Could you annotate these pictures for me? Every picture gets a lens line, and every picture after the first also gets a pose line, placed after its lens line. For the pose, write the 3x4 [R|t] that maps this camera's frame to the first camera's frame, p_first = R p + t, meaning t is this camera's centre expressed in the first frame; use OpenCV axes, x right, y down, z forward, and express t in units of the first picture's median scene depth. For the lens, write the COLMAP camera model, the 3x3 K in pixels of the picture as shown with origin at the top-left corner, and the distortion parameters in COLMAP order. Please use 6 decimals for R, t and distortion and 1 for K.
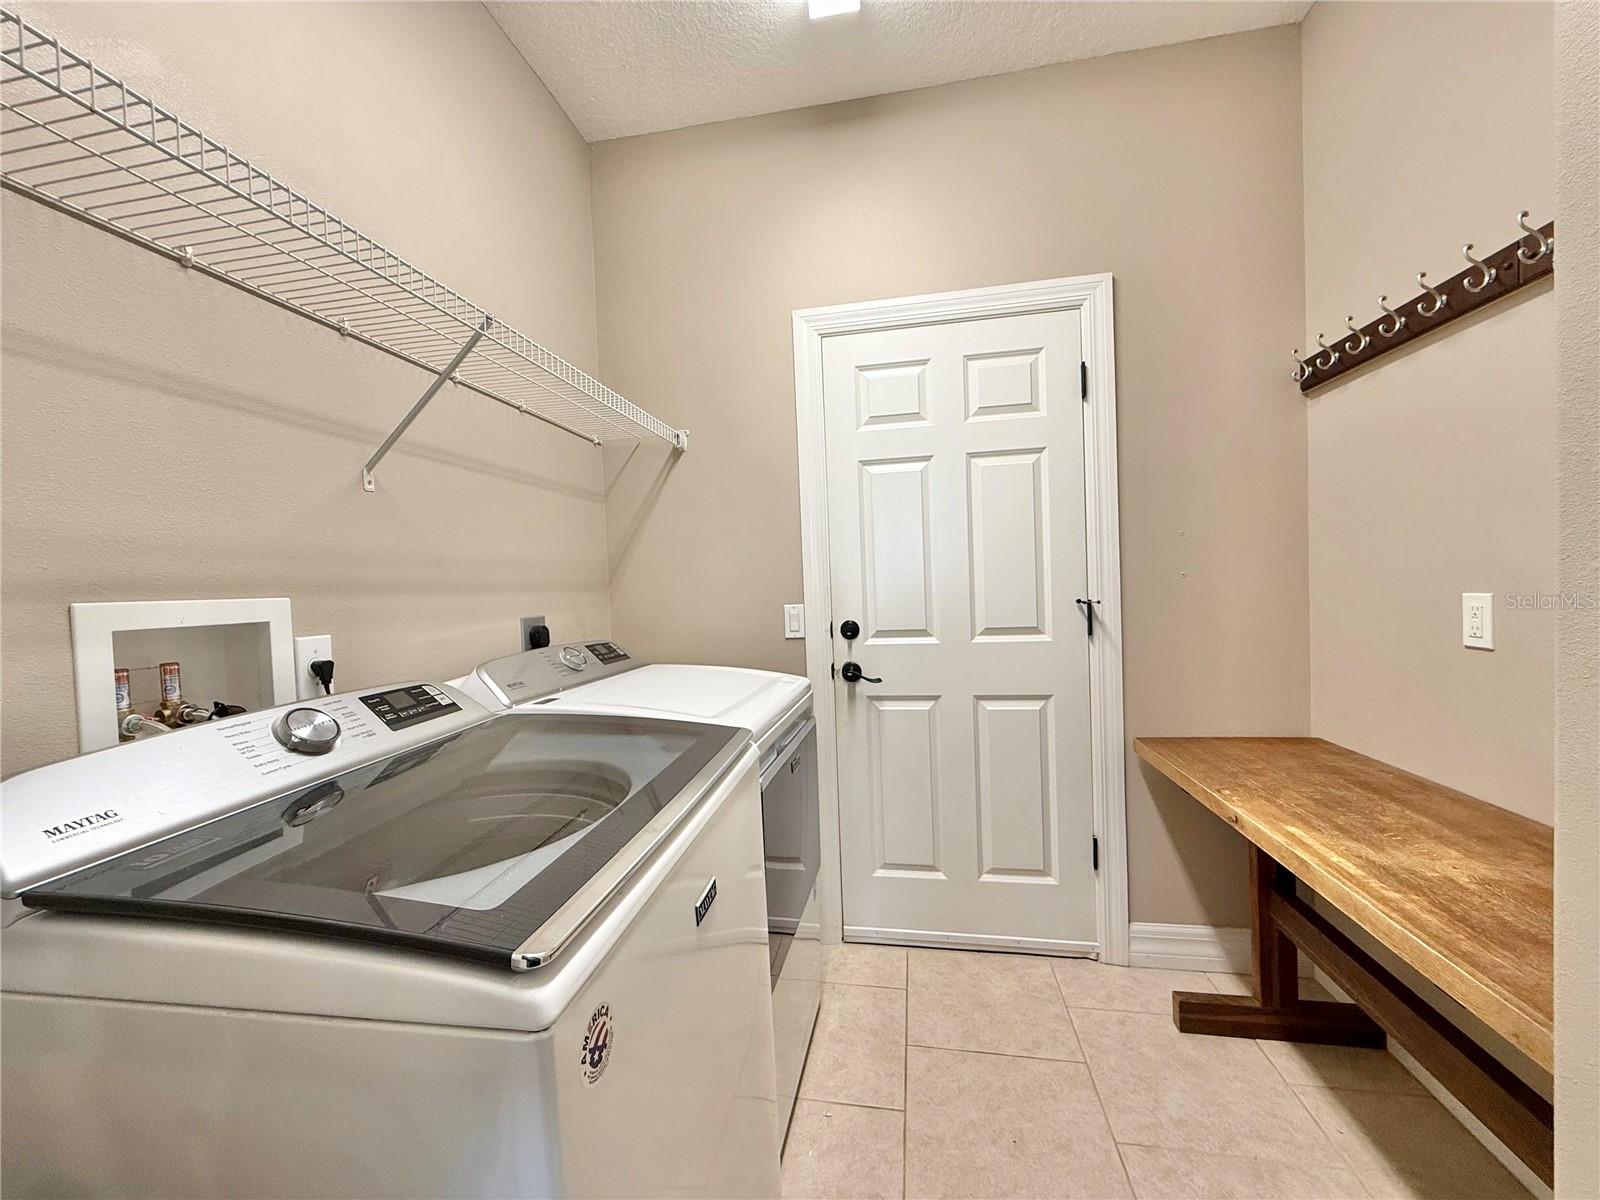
lens RADIAL K [[638.5, 0, 800.0], [0, 638.5, 600.0], [0, 0, 1]] dist [0.002008, 0.000523]
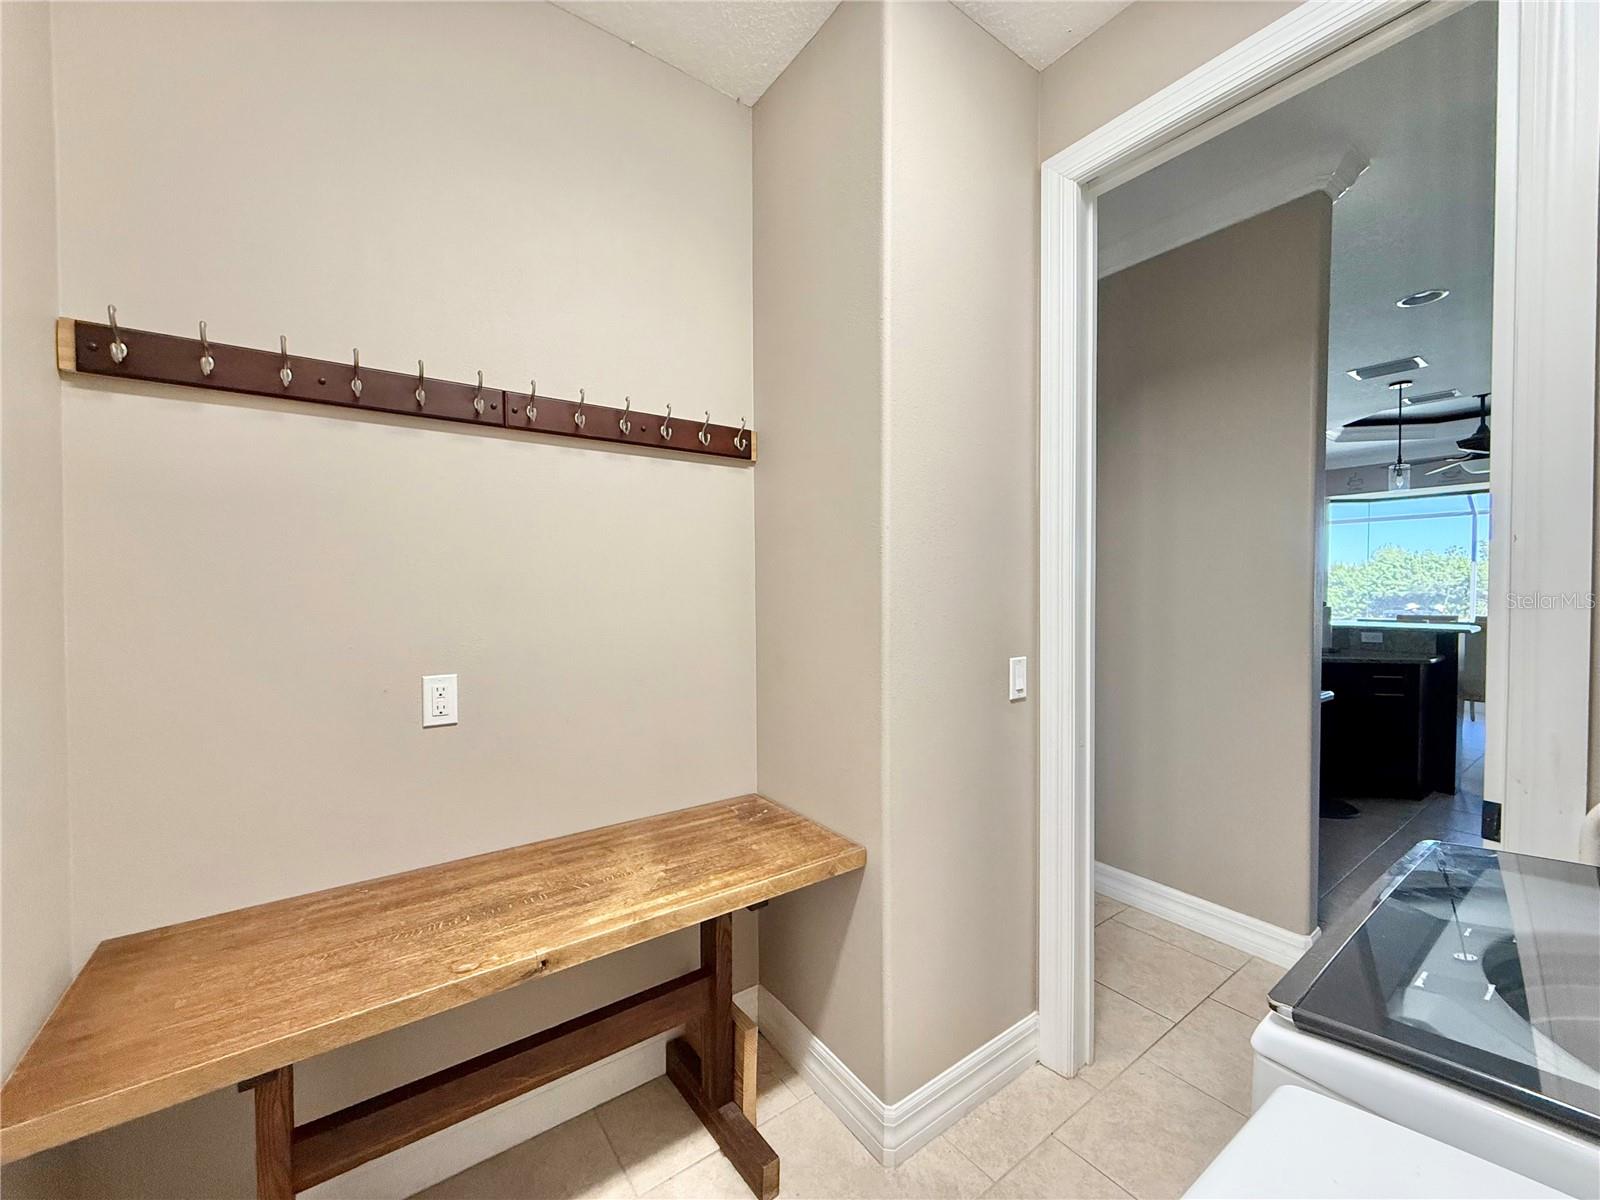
lens RADIAL K [[638.5, 0, 800.0], [0, 638.5, 600.0], [0, 0, 1]] dist [0.002008, 0.000523]
pose [[-0.717848, 0.024520, 0.695767, -0.146038], [0.047113, 0.998800, 0.013409, -0.125252], [-0.694603, 0.042405, -0.718142, 1.363969]]
